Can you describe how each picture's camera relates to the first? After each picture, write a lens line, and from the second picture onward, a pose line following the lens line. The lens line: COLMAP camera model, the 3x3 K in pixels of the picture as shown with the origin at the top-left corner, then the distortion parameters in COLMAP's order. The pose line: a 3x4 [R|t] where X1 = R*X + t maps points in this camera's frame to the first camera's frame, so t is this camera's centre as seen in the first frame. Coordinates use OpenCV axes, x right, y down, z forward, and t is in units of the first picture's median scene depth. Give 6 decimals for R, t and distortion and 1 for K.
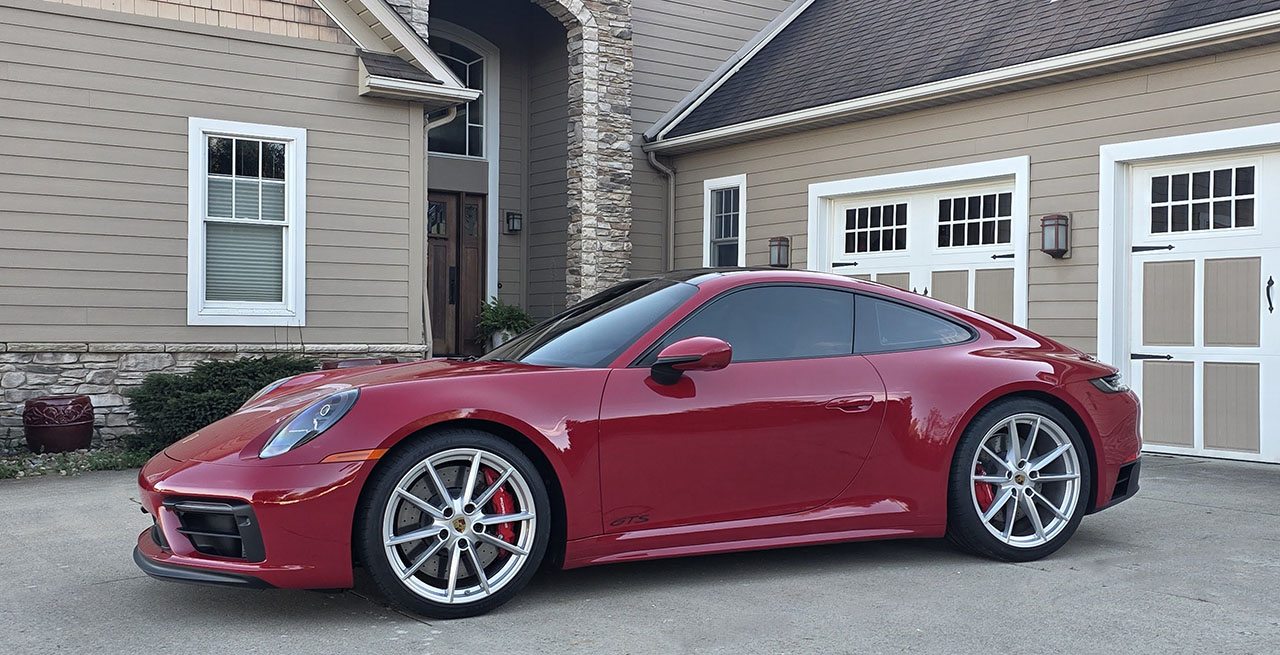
lens RADIAL K [[1318.1, 0, 689.7], [0, 1318.1, 345.9], [0, 0, 1]] dist [0.168724, -0.338740]
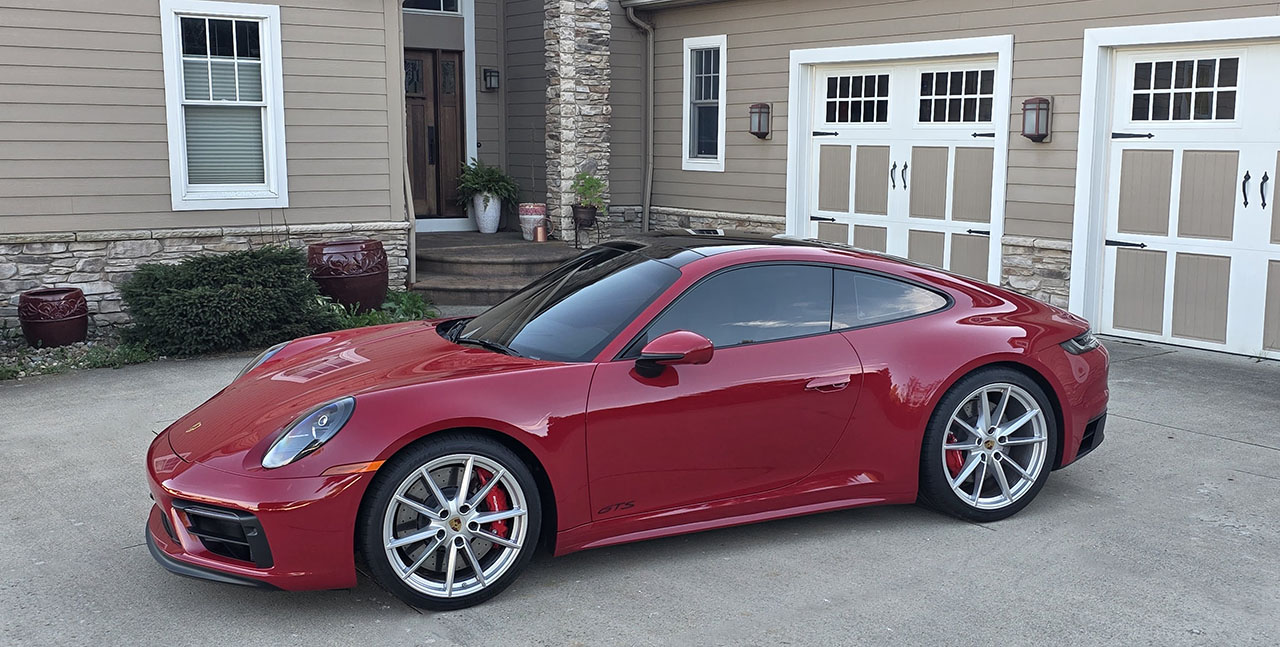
lens RADIAL K [[1307.5, 0, 670.6], [0, 1307.5, 346.1], [0, 0, 1]] dist [0.148864, -0.279030]
pose [[0.999987, -0.005047, 0.000820, -0.001067], [0.004863, 0.988255, 0.152740, -0.063483], [-0.001581, -0.152734, 0.988266, -0.004084]]
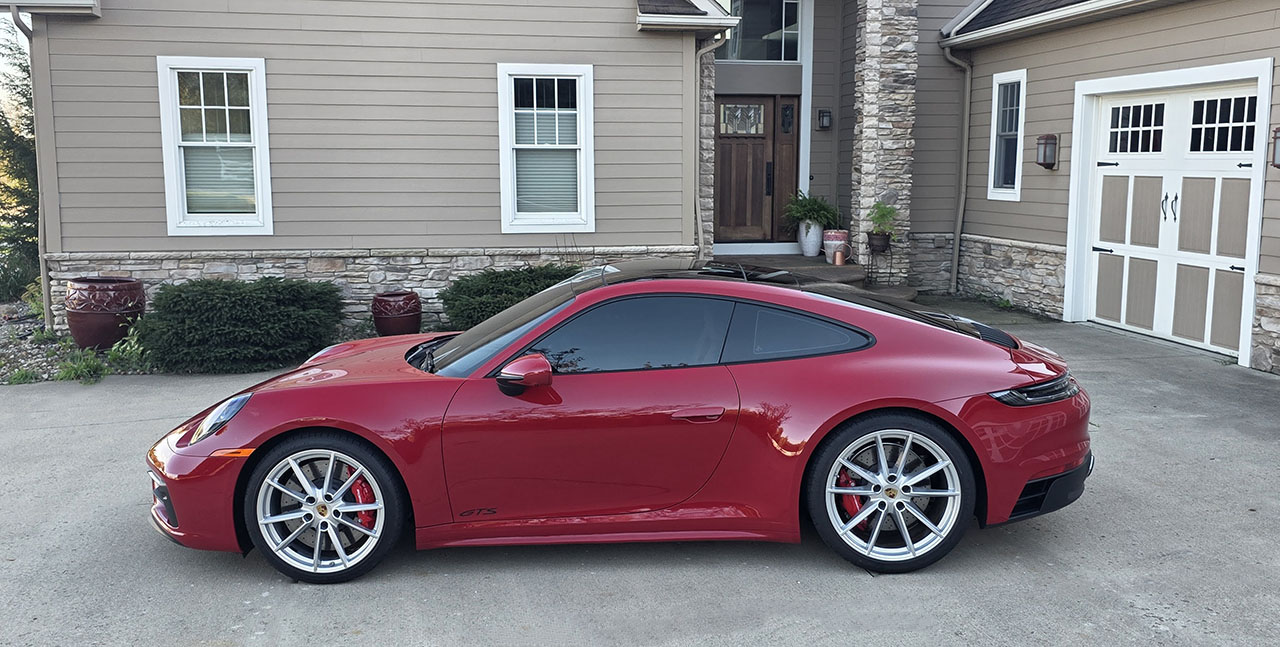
lens RADIAL K [[1149.6, 0, 659.4], [0, 1149.6, 327.8], [0, 0, 1]] dist [0.117016, -0.192291]
pose [[0.906691, 0.047067, -0.419161, 0.210864], [0.008391, 0.991545, 0.129489, -0.064218], [0.421712, -0.120924, 0.898630, 0.075788]]
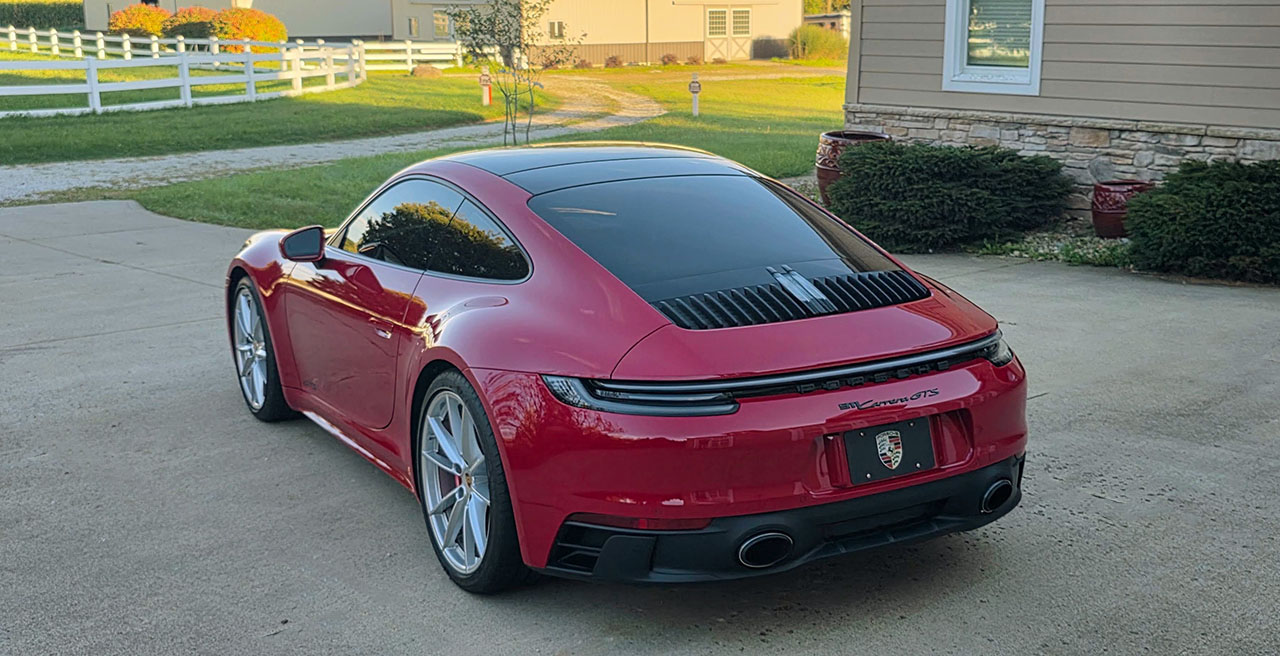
lens RADIAL K [[1441.7, 0, 689.5], [0, 1441.7, 323.9], [0, 0, 1]] dist [0.142379, -0.342527]
pose [[0.123788, 0.205044, -0.970893, 0.477536], [-0.003547, 0.978504, 0.206199, -0.069244], [0.992302, -0.022081, 0.121854, 0.482336]]
